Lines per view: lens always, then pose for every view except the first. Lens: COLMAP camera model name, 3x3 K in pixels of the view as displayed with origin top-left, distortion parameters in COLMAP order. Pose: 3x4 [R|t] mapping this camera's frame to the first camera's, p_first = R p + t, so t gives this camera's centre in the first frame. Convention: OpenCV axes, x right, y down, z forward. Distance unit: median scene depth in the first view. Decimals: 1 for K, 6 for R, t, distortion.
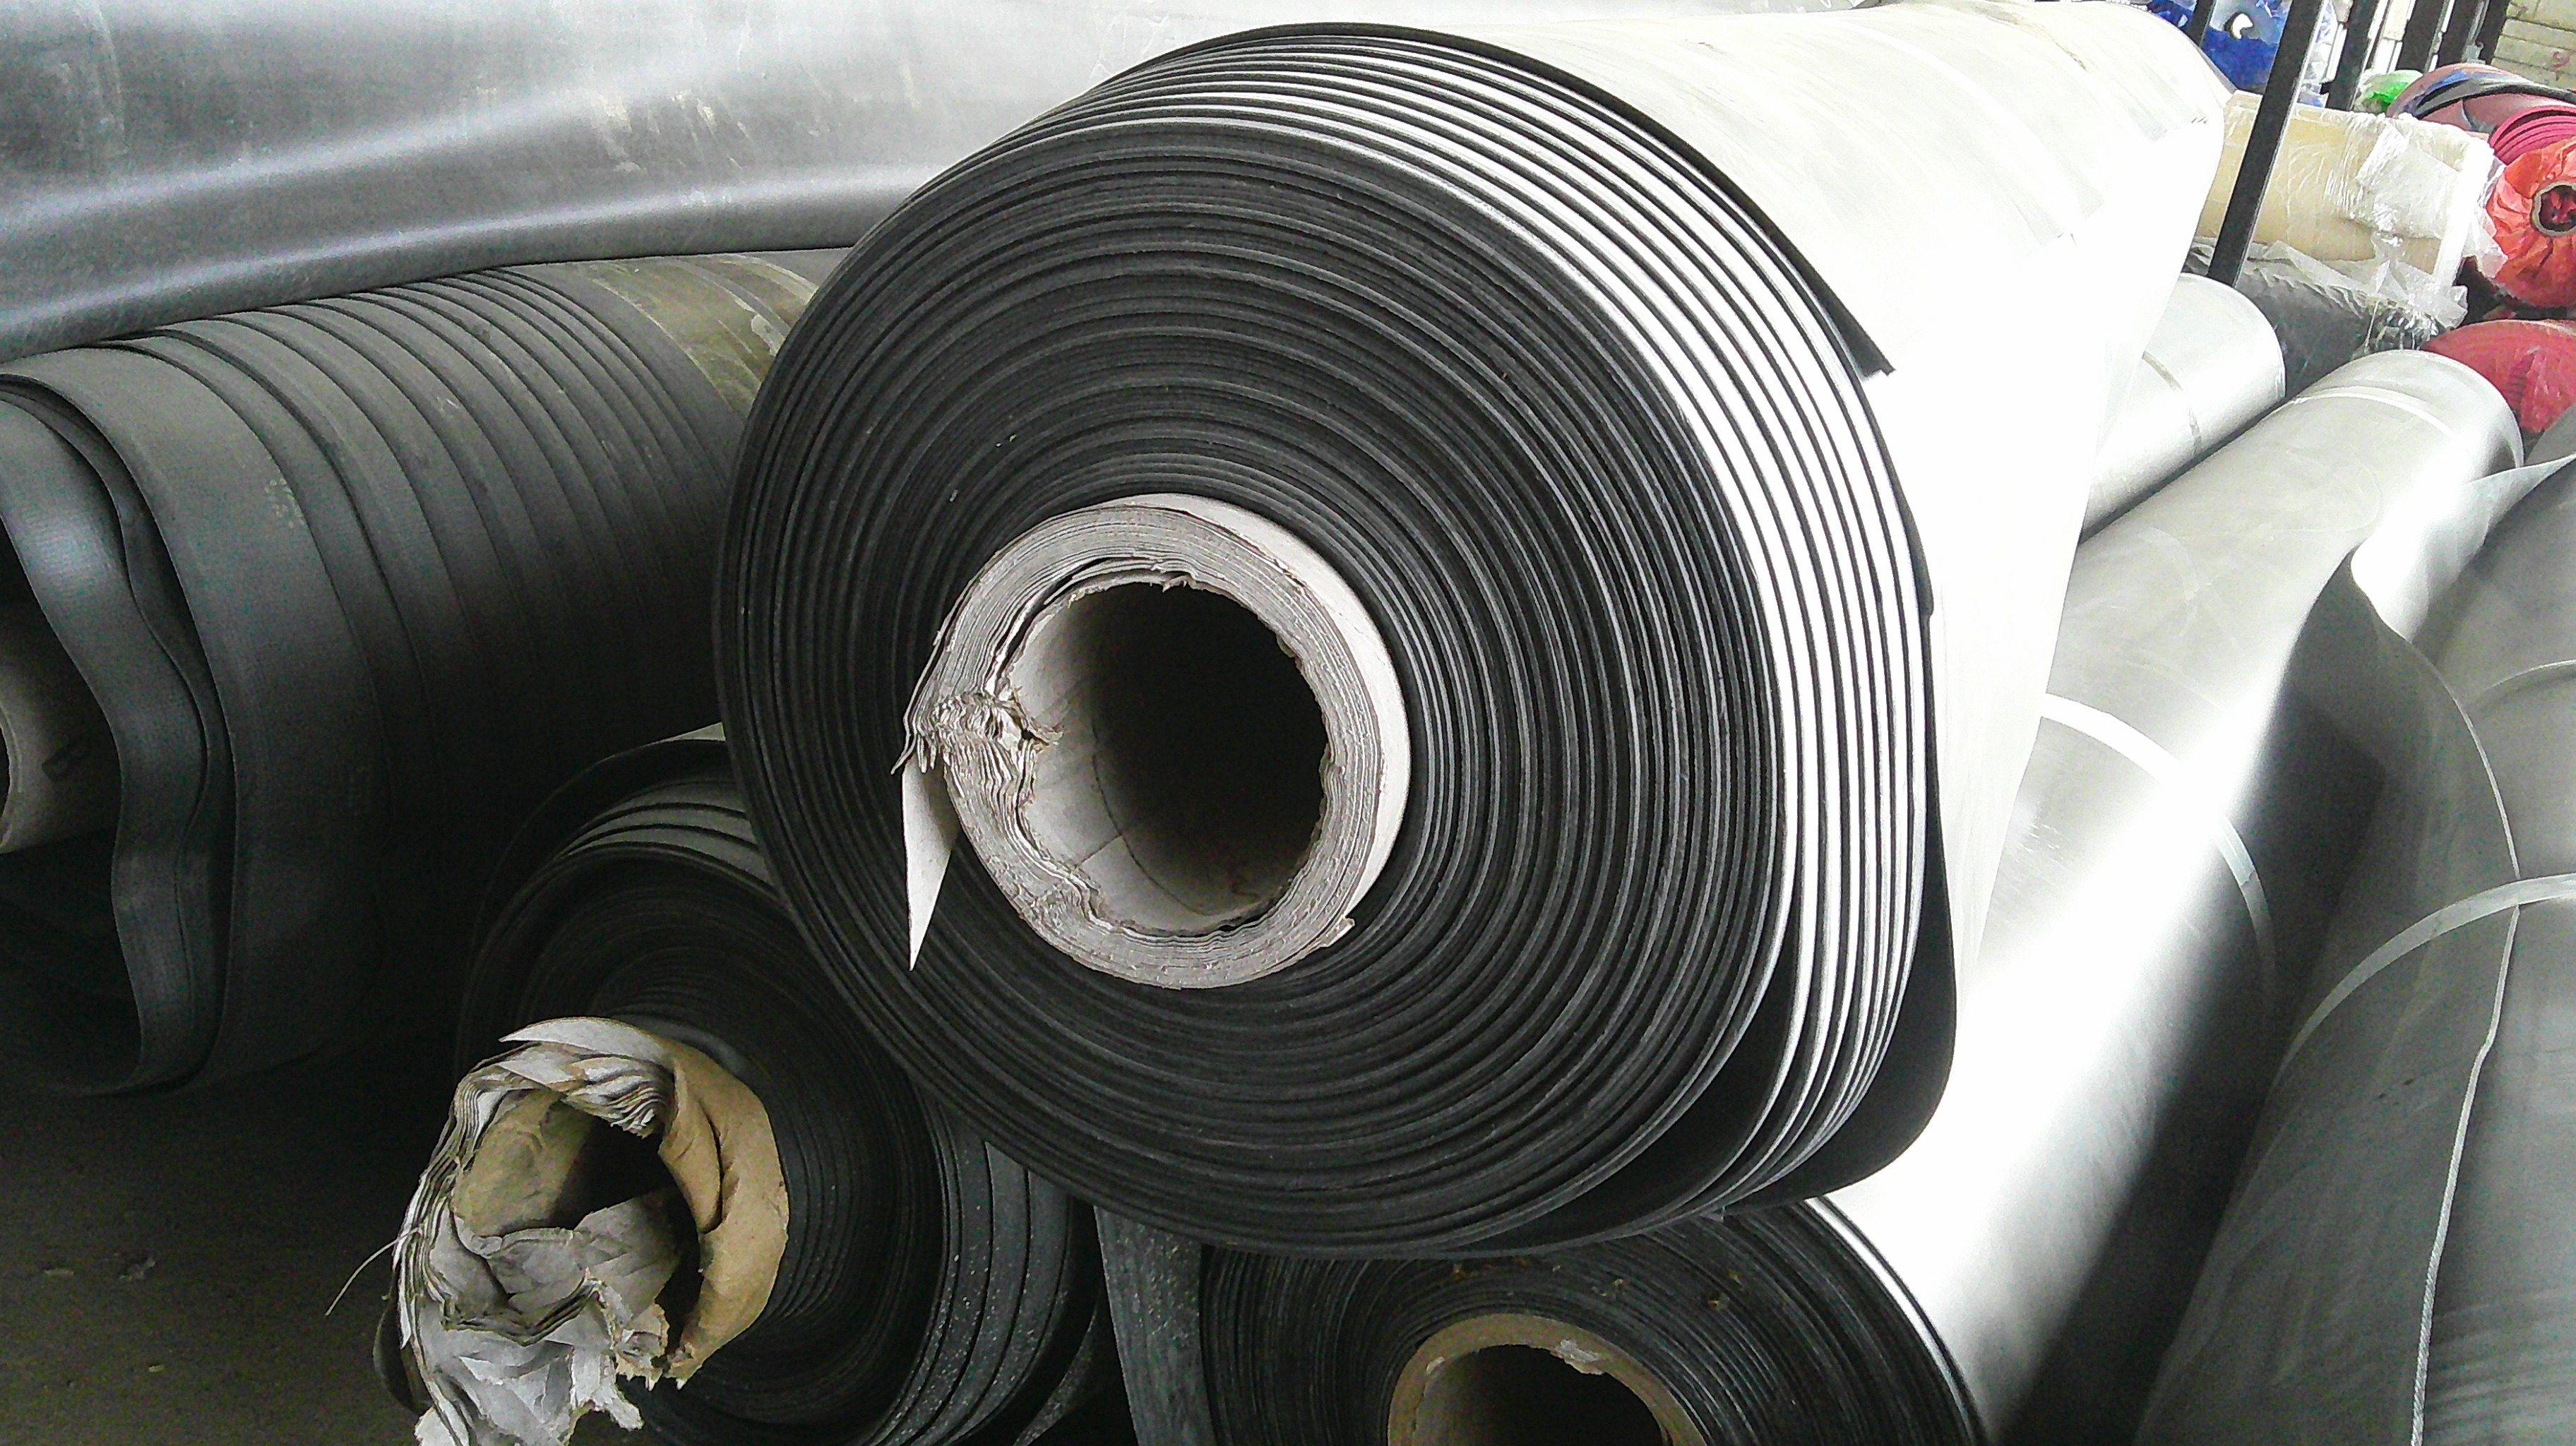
lens RADIAL K [[2329.0, 0, 1288.0], [0, 2329.0, 723.0], [0, 0, 1]] dist [0.078022, -0.145695]
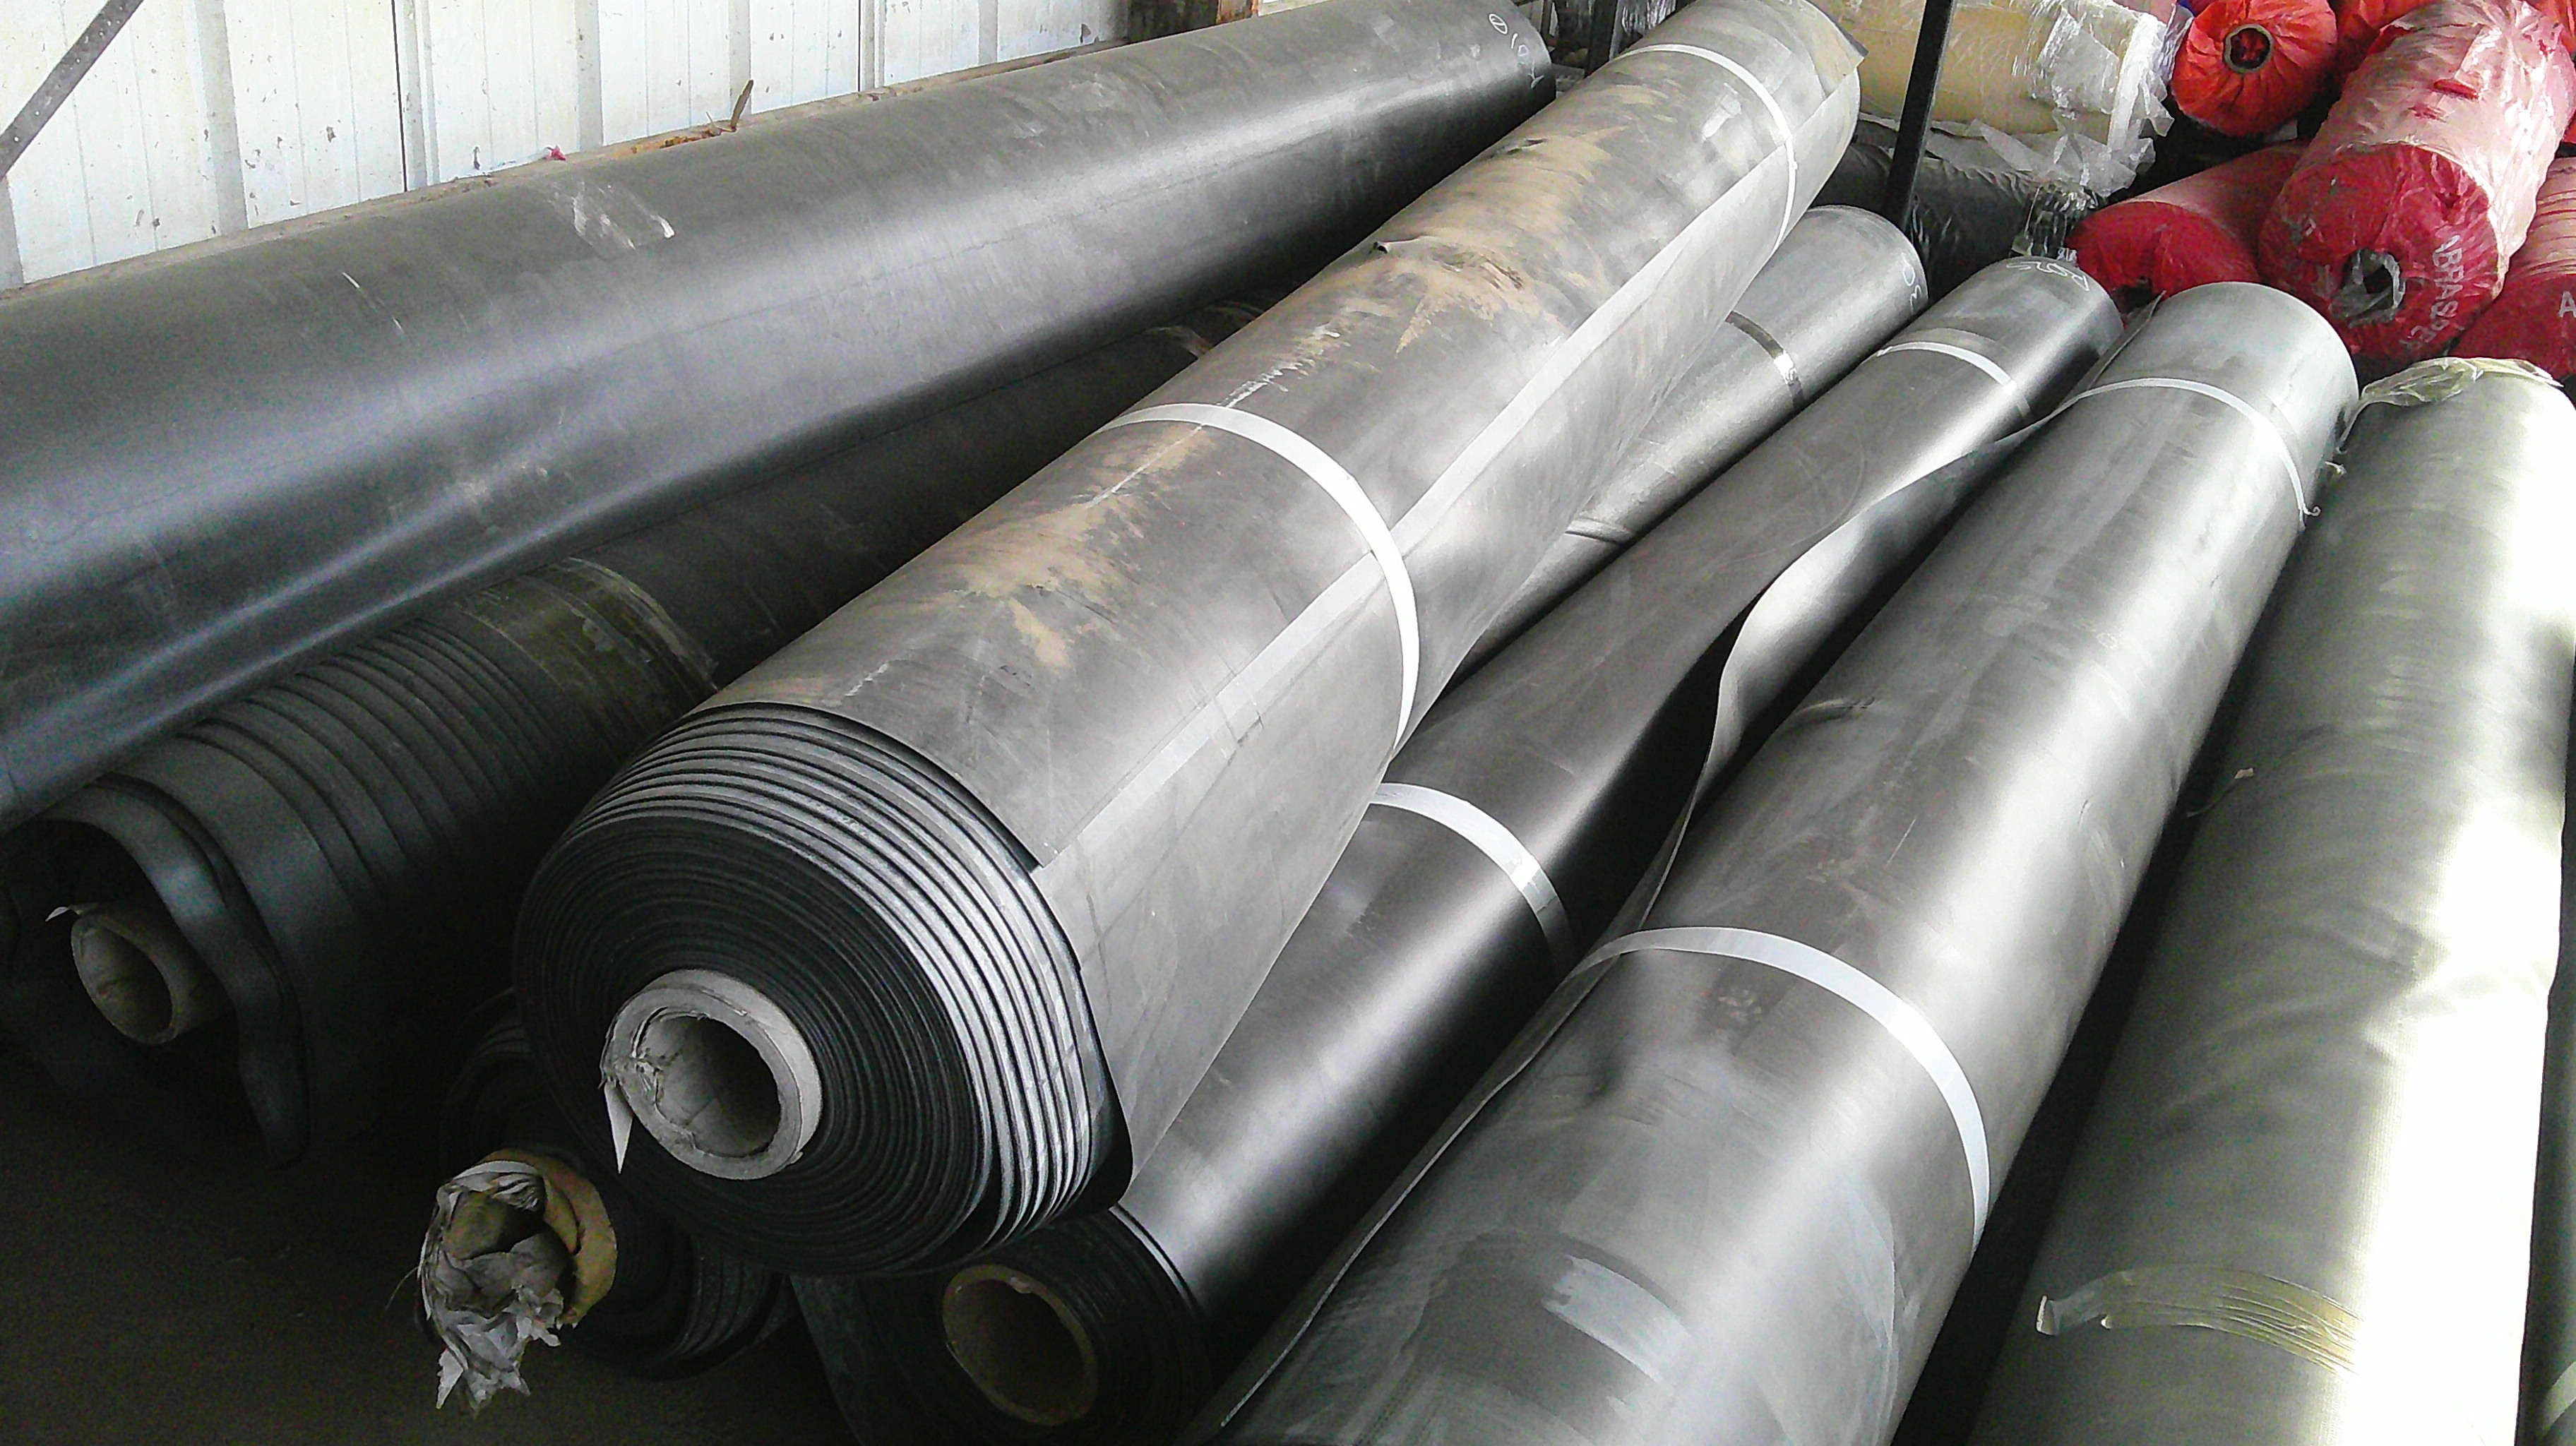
lens RADIAL K [[2382.2, 0, 1288.0], [0, 2382.2, 723.0], [0, 0, 1]] dist [0.055506, 0.000662]
pose [[0.996048, -0.080292, -0.037958, 0.436299], [0.084819, 0.986718, 0.138537, -0.427150], [0.026331, -0.141209, 0.989630, -0.856897]]
